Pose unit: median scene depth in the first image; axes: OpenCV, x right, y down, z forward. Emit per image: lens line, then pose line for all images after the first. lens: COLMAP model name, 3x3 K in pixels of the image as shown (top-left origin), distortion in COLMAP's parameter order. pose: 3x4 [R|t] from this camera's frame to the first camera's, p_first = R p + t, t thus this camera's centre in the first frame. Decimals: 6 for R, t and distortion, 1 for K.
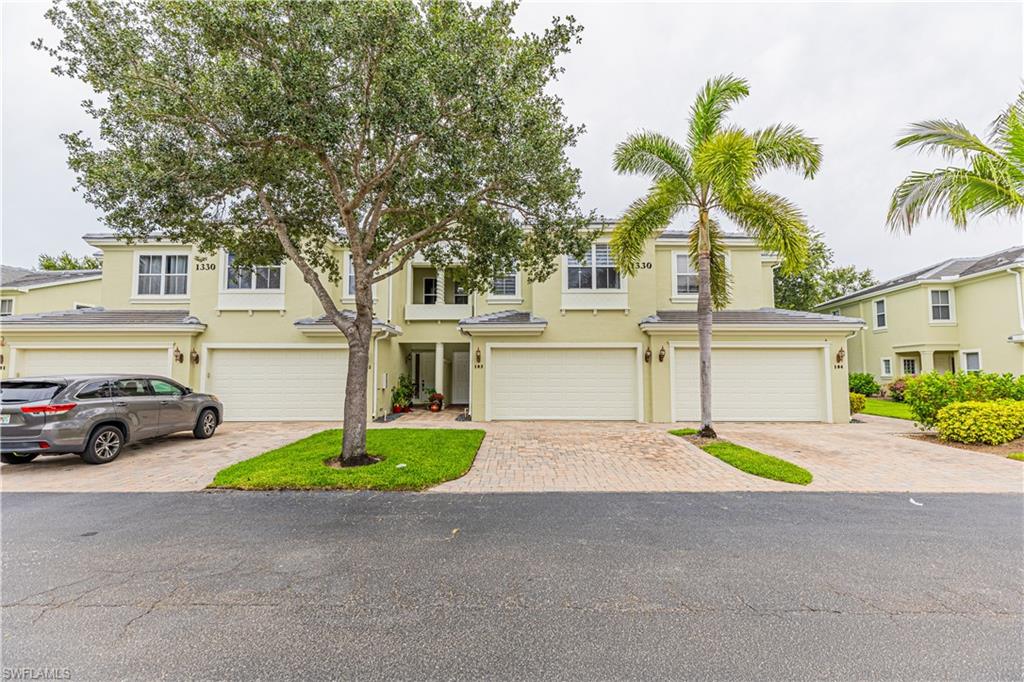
lens RADIAL K [[458.5, 0, 509.4], [0, 458.5, 341.2], [0, 0, 1]] dist [0.008420, -0.000913]
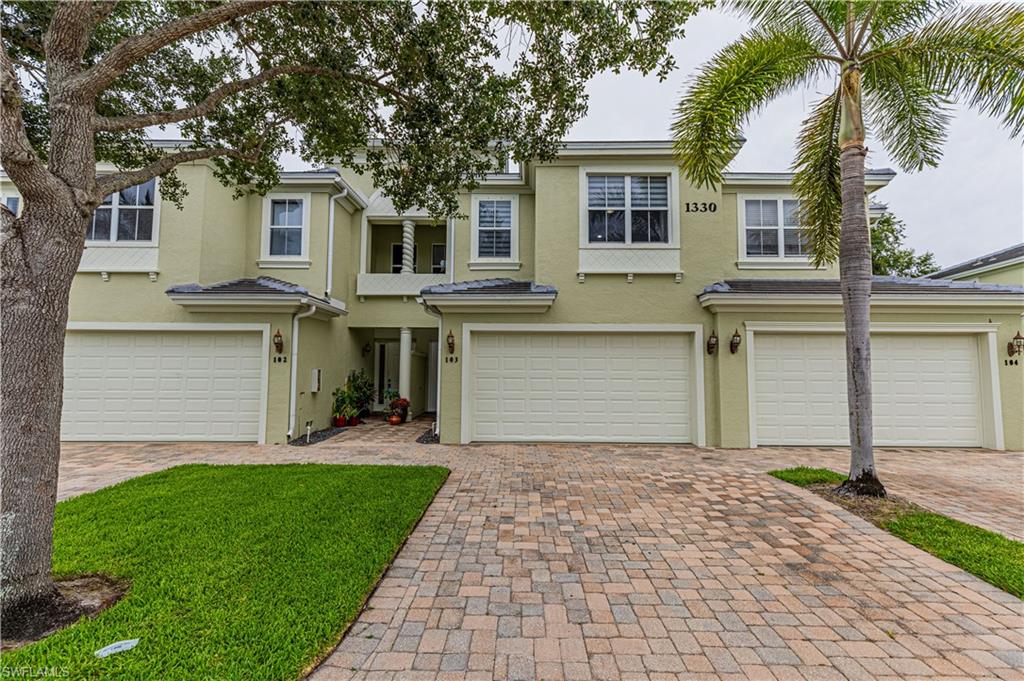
lens RADIAL K [[458.5, 0, 514.4], [0, 458.5, 342.2], [0, 0, 1]] dist [0.008420, -0.000913]
pose [[0.999988, 0.004834, -0.001134, 0.022806], [-0.004829, 0.999978, 0.004452, 0.026471], [0.001155, -0.004447, 0.999989, 0.341252]]
